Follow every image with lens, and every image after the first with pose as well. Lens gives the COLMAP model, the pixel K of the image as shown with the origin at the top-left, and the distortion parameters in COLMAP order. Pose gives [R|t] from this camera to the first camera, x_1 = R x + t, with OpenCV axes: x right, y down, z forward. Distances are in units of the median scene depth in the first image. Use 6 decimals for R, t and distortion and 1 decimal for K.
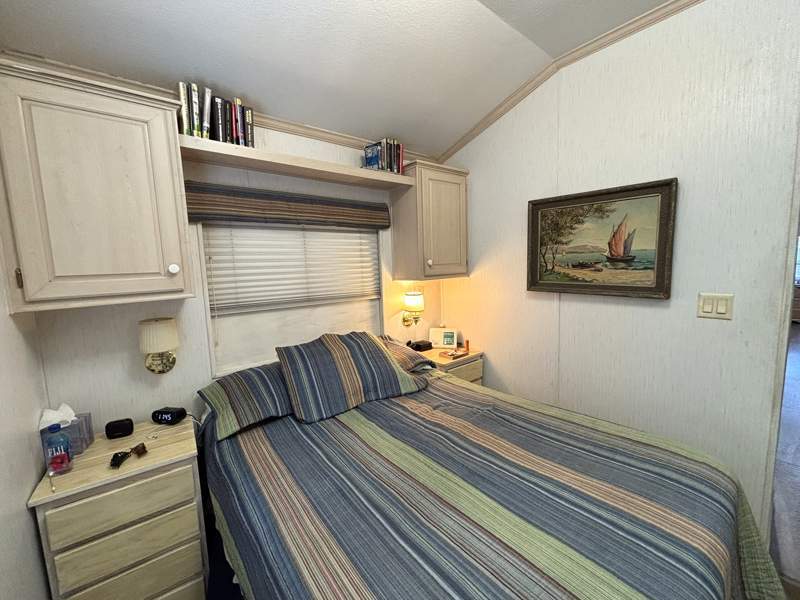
lens RADIAL K [[324.3, 0, 400.8], [0, 324.3, 300.4], [0, 0, 1]] dist [0.001275, 0.000014]
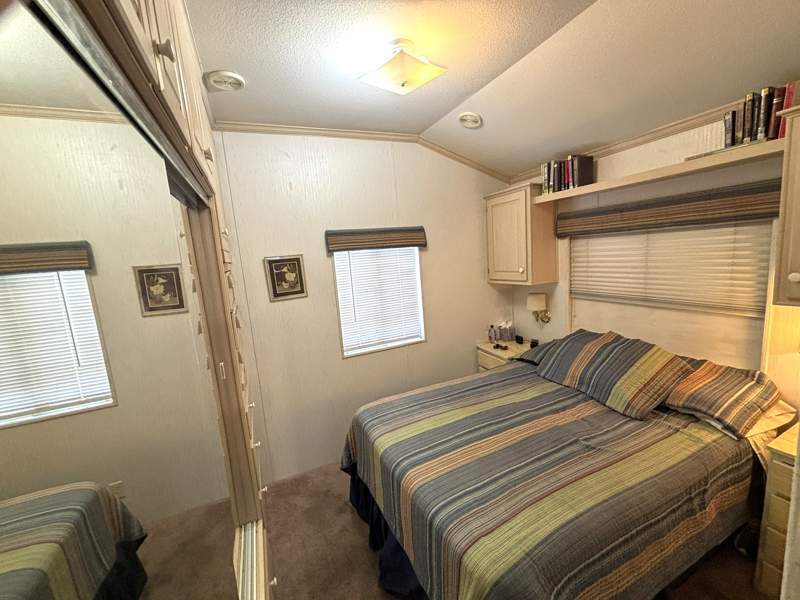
lens RADIAL K [[324.3, 0, 401.2], [0, 324.3, 299.1], [0, 0, 1]] dist [0.001275, 0.000014]
pose [[-0.241271, 0.185395, -0.952584, 1.019794], [-0.030867, 0.979620, 0.198475, -0.212273], [0.969967, 0.077290, -0.230631, 0.544376]]
